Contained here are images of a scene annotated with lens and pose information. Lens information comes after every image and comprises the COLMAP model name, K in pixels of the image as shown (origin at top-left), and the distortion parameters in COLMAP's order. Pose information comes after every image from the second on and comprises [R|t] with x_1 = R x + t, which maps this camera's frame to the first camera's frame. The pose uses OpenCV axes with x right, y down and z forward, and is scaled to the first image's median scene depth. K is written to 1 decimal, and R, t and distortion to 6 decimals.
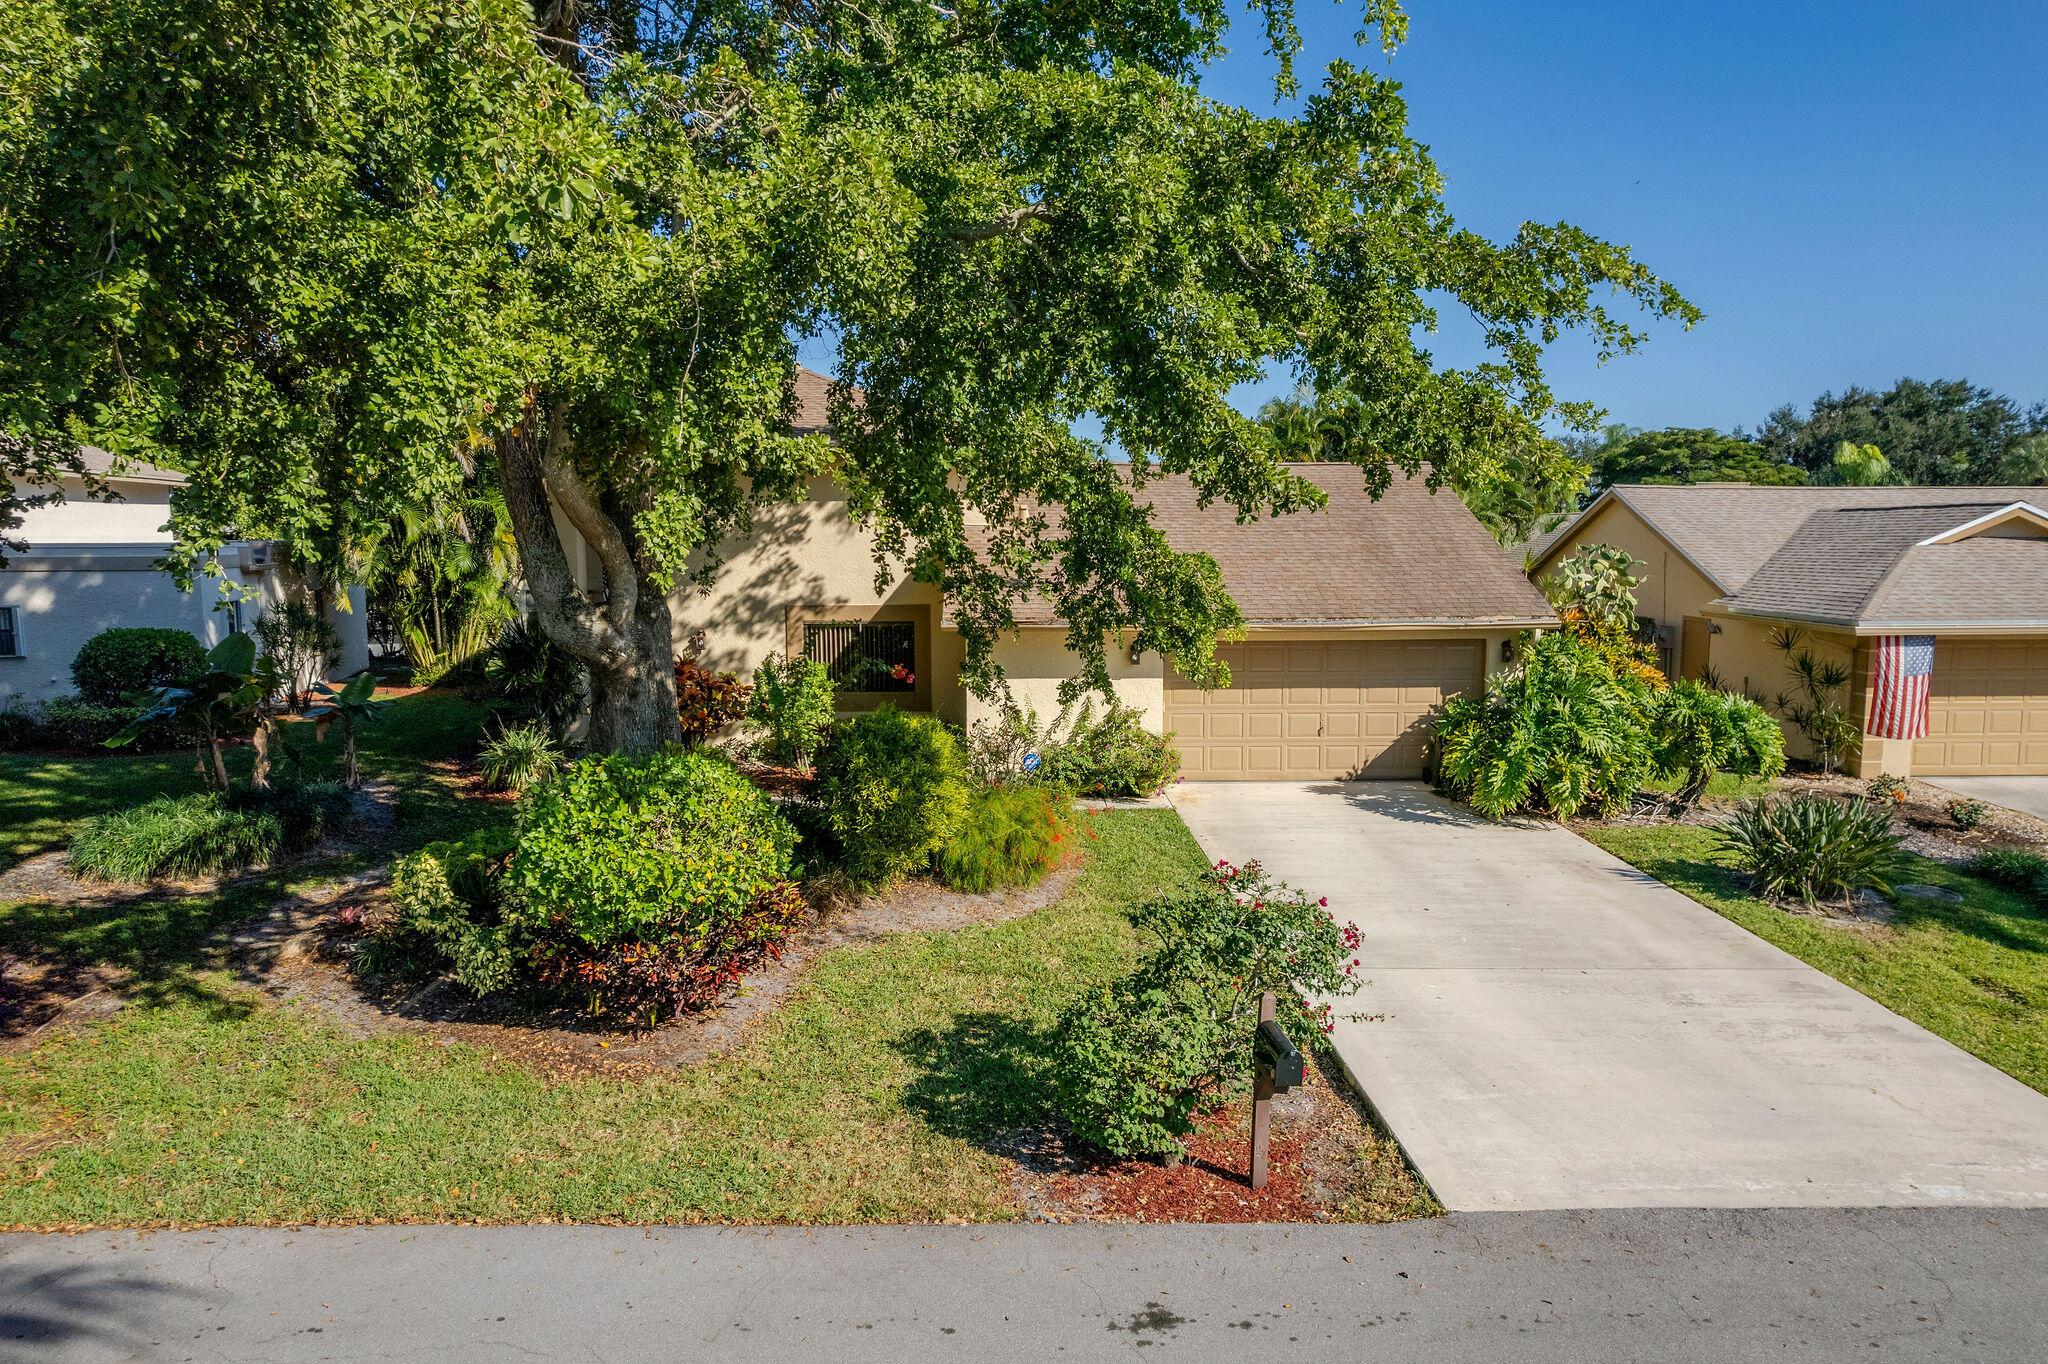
lens RADIAL K [[1321.2, 0, 1029.7], [0, 1321.2, 682.4], [0, 0, 1]] dist [-0.077267, 0.069569]
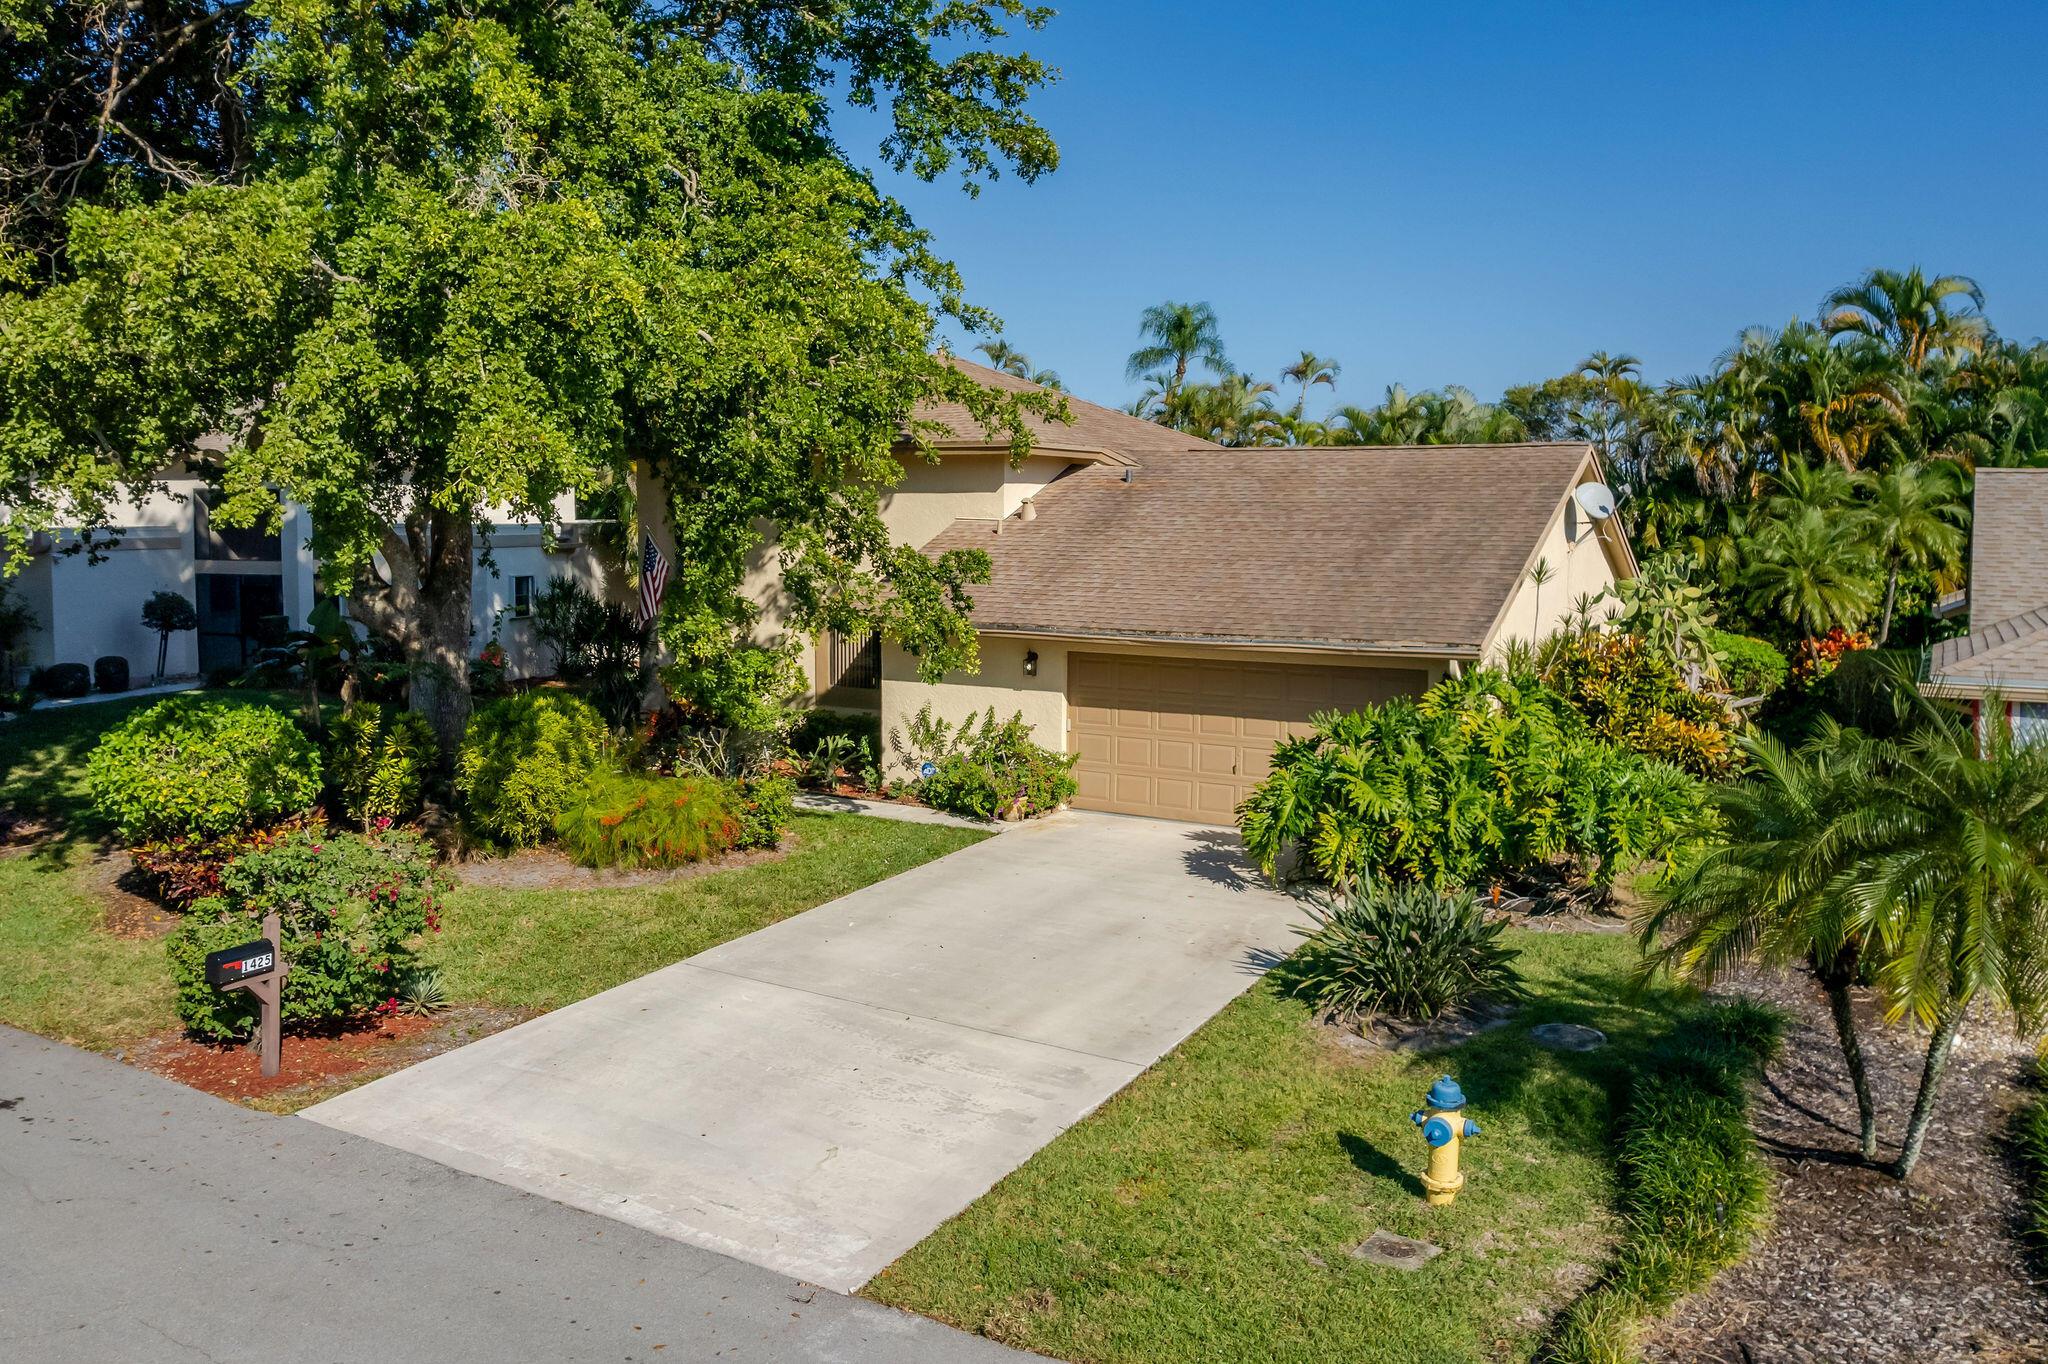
lens RADIAL K [[1625.4, 0, 994.2], [0, 1625.4, 684.2], [0, 0, 1]] dist [-0.112201, 0.145770]
pose [[0.846119, 0.065531, -0.528951, 1.075780], [-0.067291, 0.997606, 0.015952, -0.036808], [0.528730, 0.022097, 0.848503, 0.054313]]
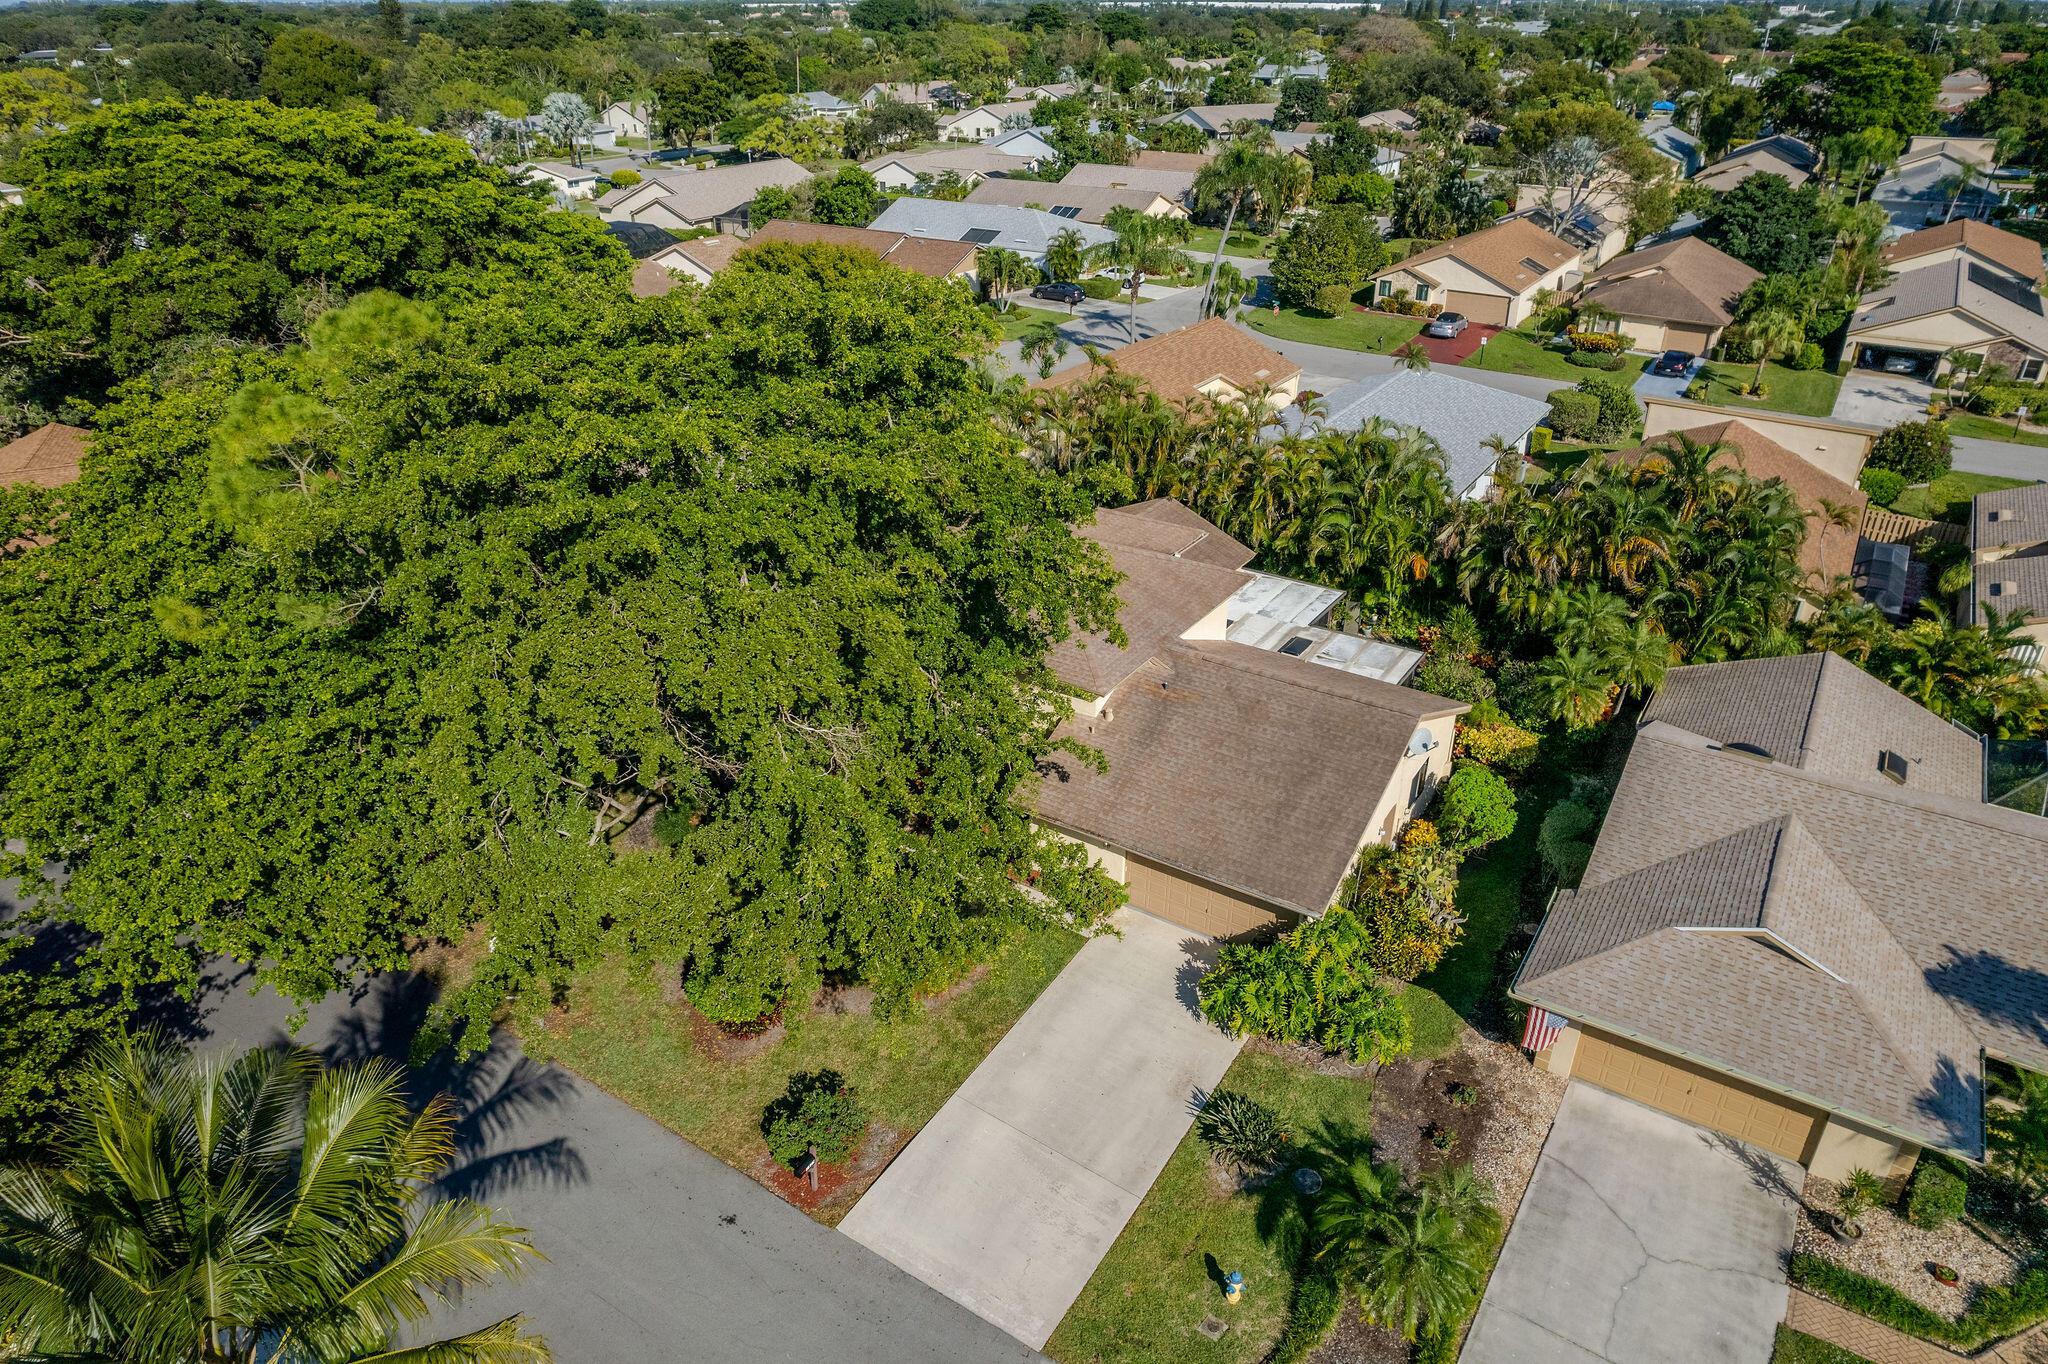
lens RADIAL K [[1321.2, 0, 1029.7], [0, 1321.2, 682.4], [0, 0, 1]] dist [-0.077267, 0.069569]
pose [[0.823896, 0.276226, -0.494869, 1.339896], [-0.073600, 0.917937, 0.389839, -1.490528], [0.561942, -0.284764, 0.776615, -0.623455]]
